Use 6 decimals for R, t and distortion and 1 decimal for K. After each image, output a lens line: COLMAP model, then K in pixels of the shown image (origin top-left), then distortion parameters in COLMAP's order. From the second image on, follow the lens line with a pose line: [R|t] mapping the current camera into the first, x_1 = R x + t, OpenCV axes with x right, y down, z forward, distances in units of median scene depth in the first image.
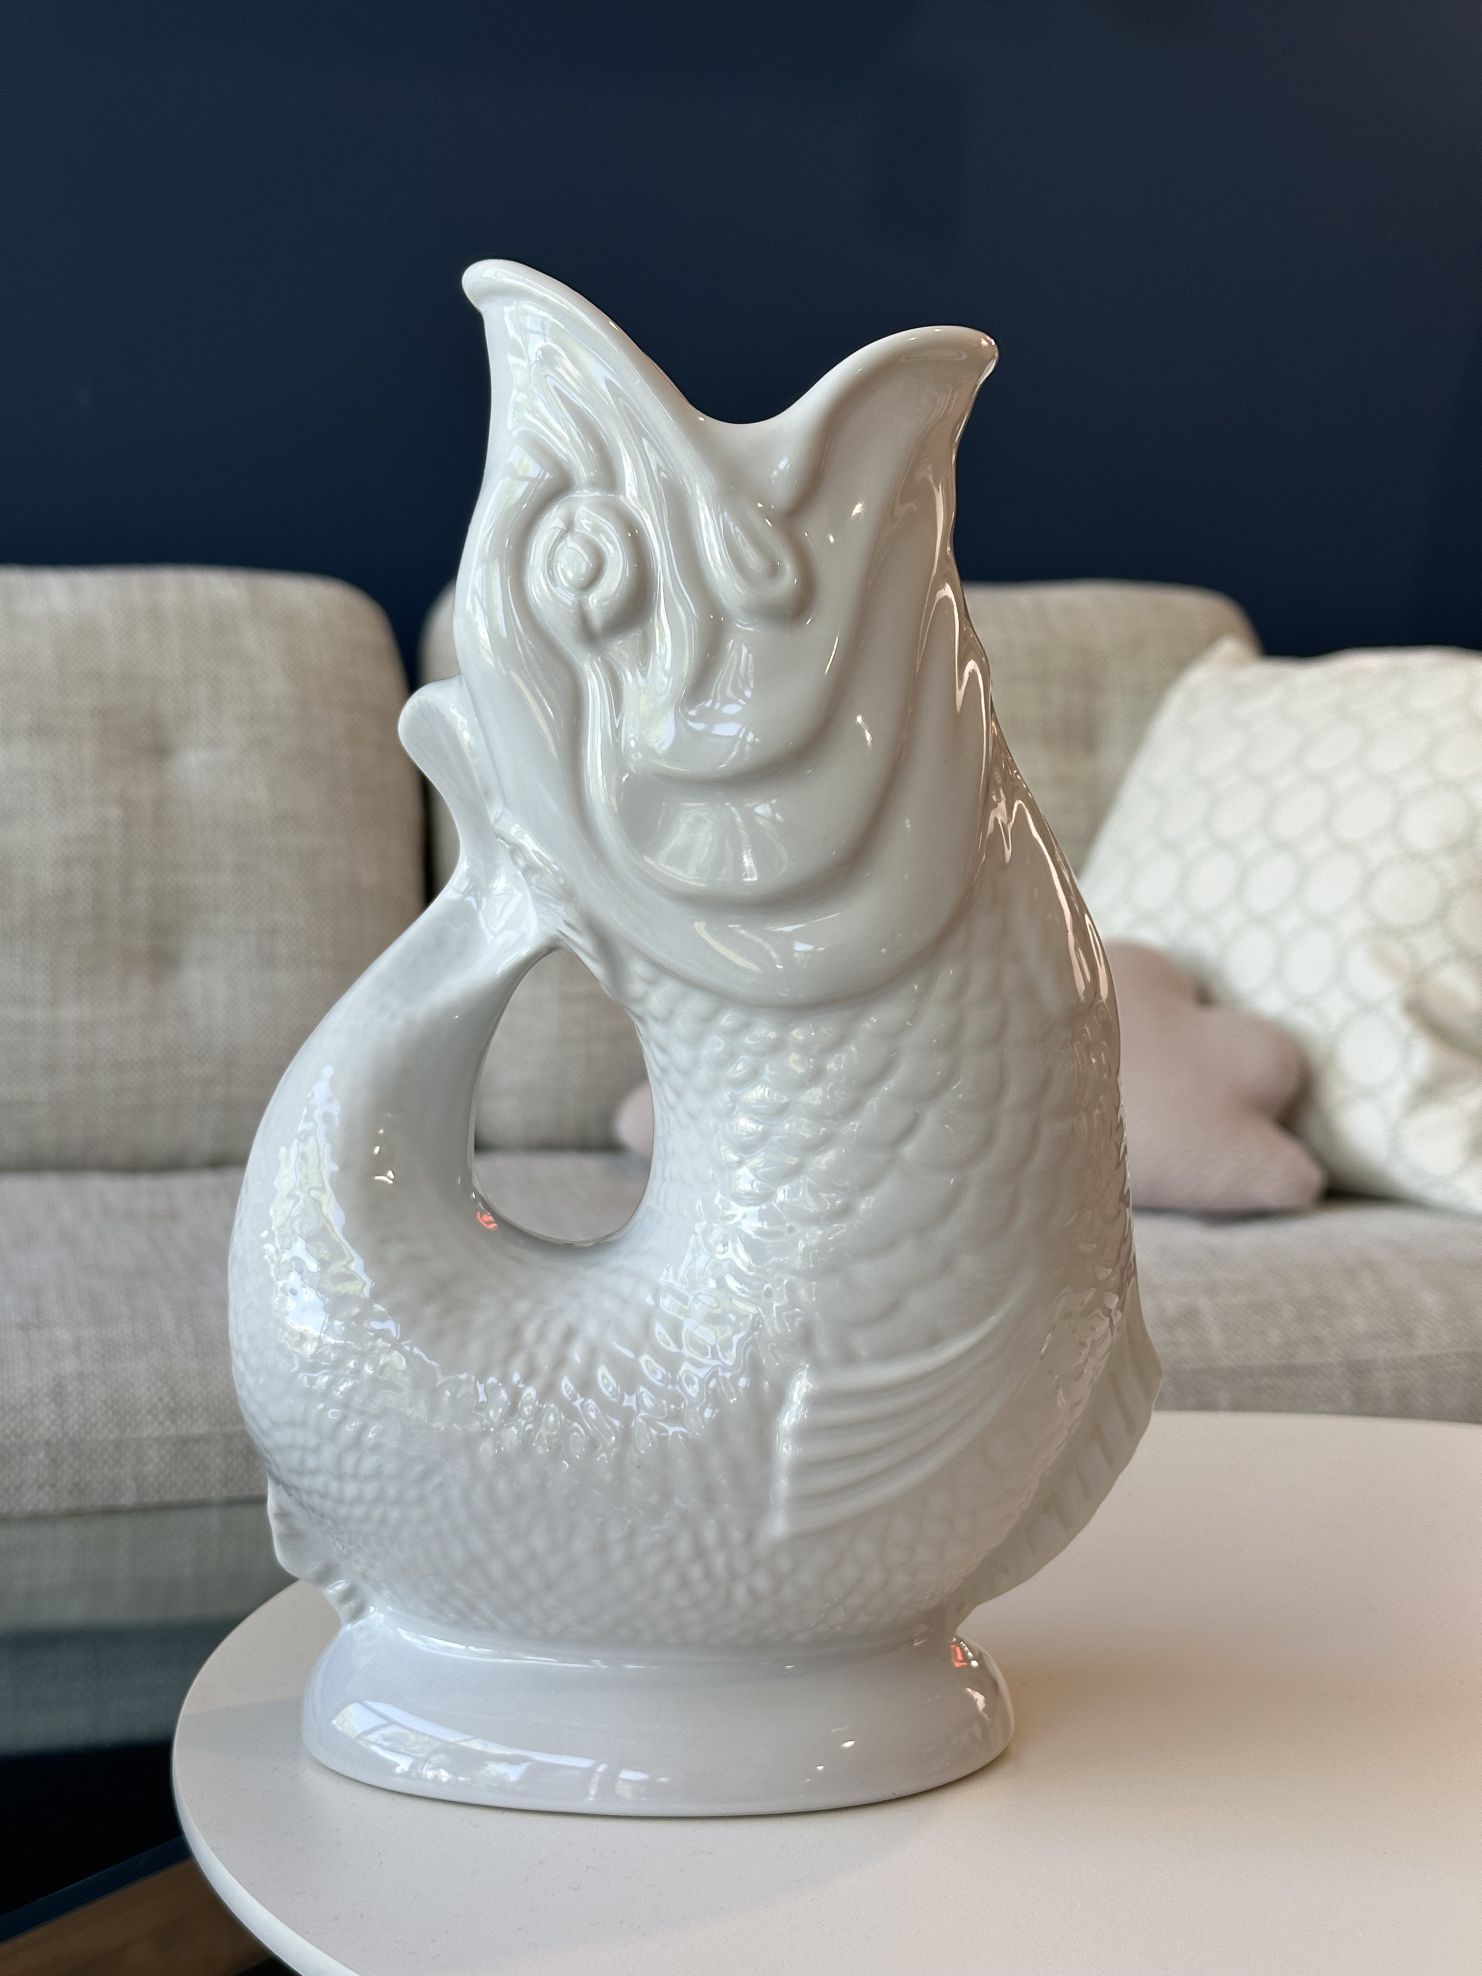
lens RADIAL K [[2764.3, 0, 734.2], [0, 2764.3, 984.6], [0, 0, 1]] dist [0.115593, 0.000000]
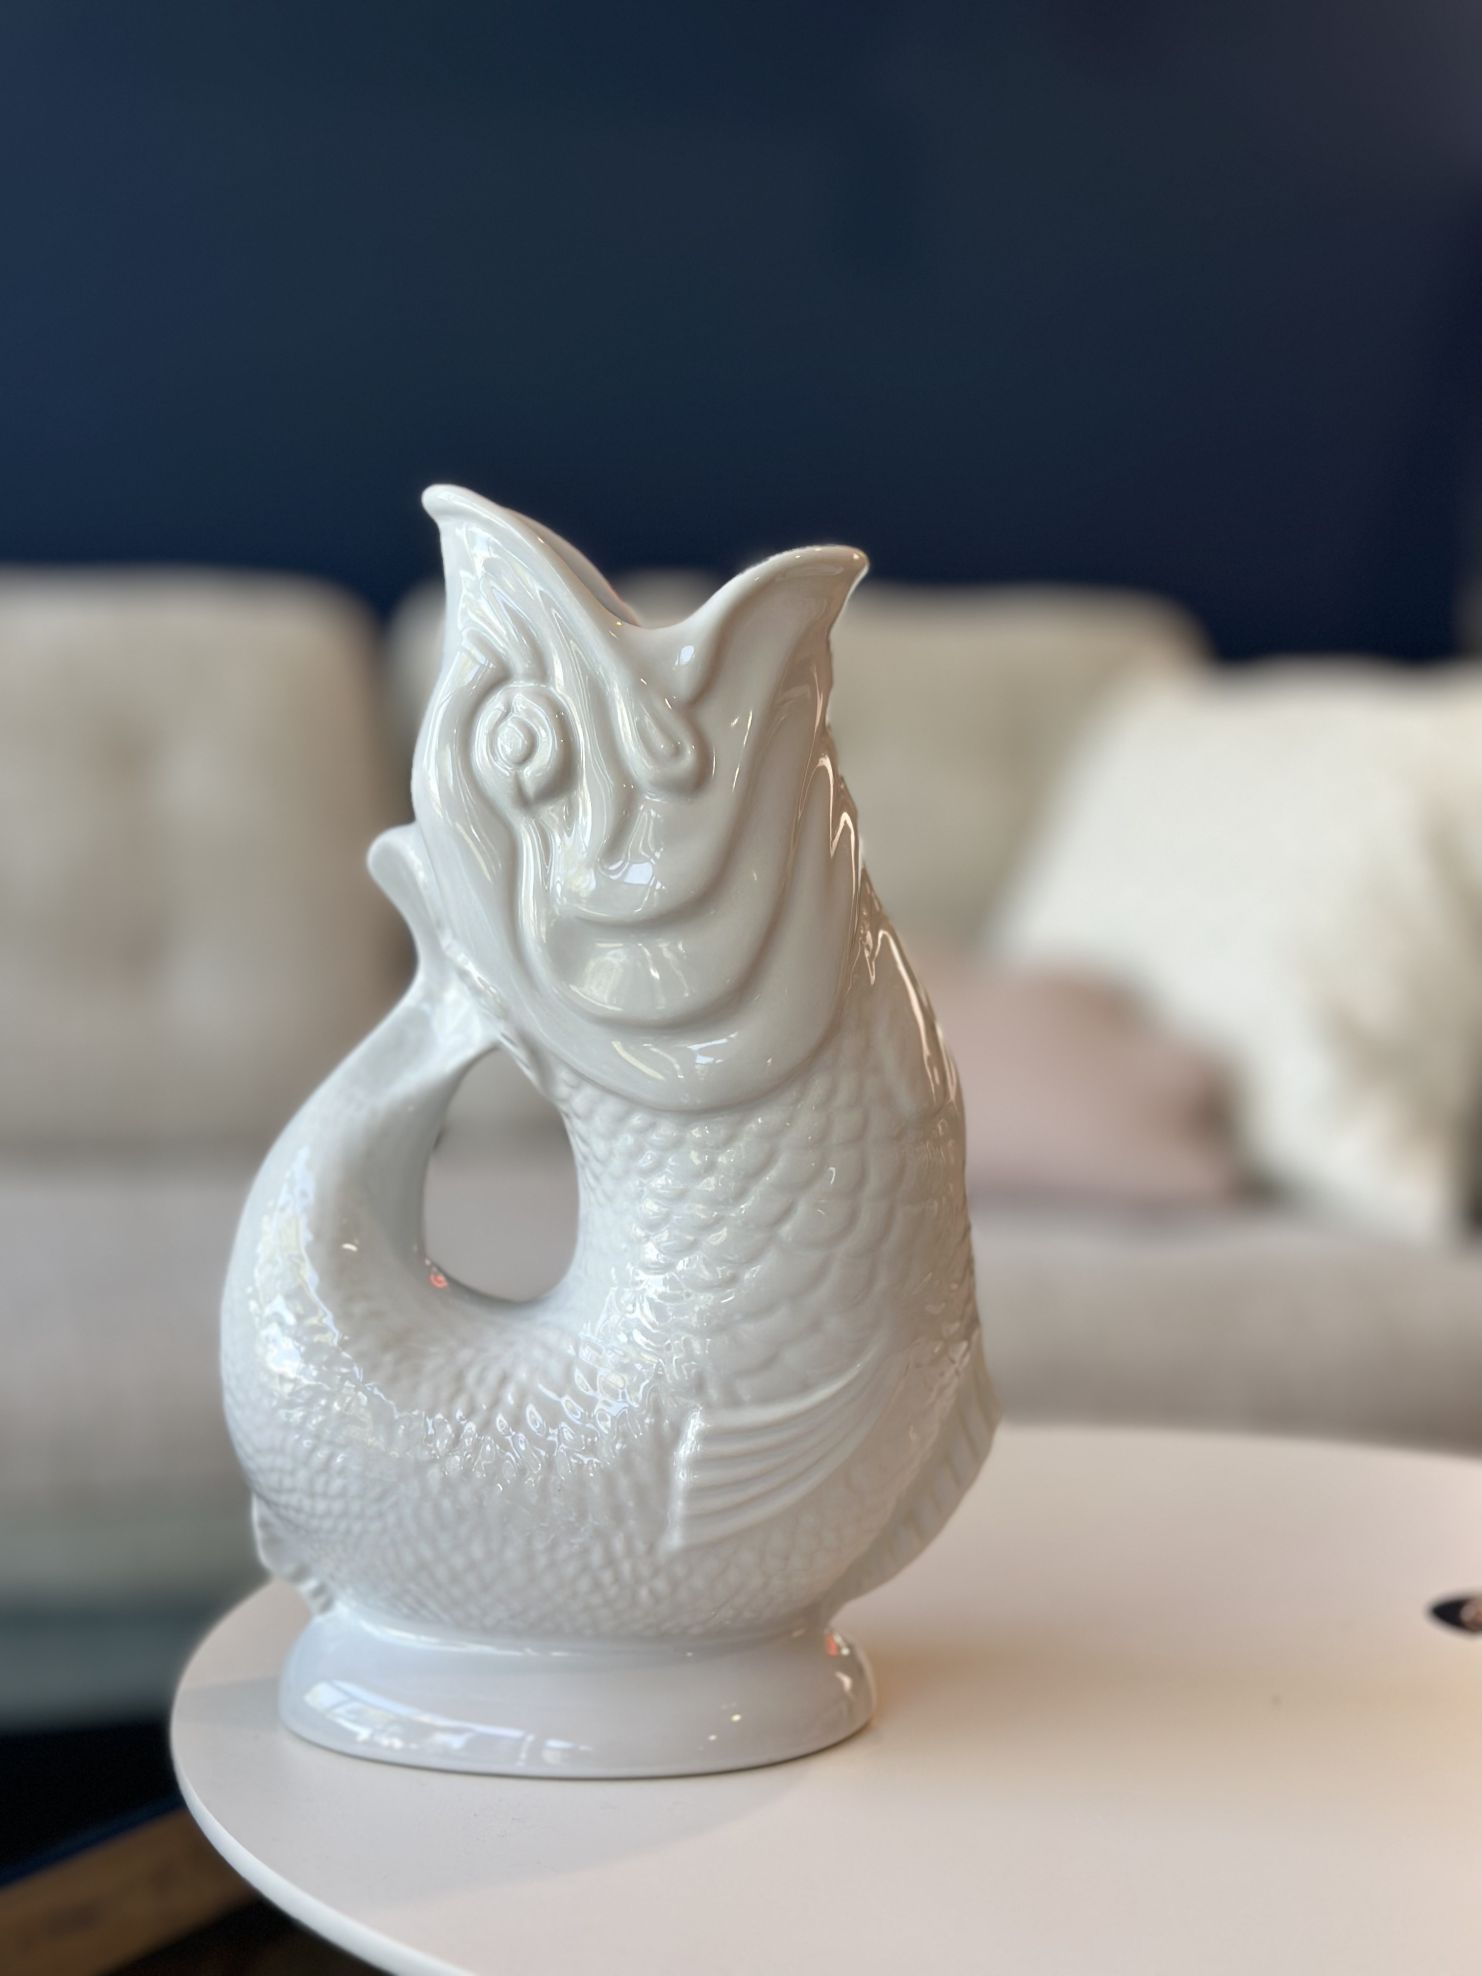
lens RADIAL K [[2764.3, 0, 741.0], [0, 2764.3, 994.8], [0, 0, 1]] dist [0.115593, 0.000000]
pose [[0.999901, 0.007965, 0.011565, 0.027883], [-0.008146, 0.999844, 0.015668, -0.059725], [-0.011439, -0.015761, 0.999810, -0.200606]]
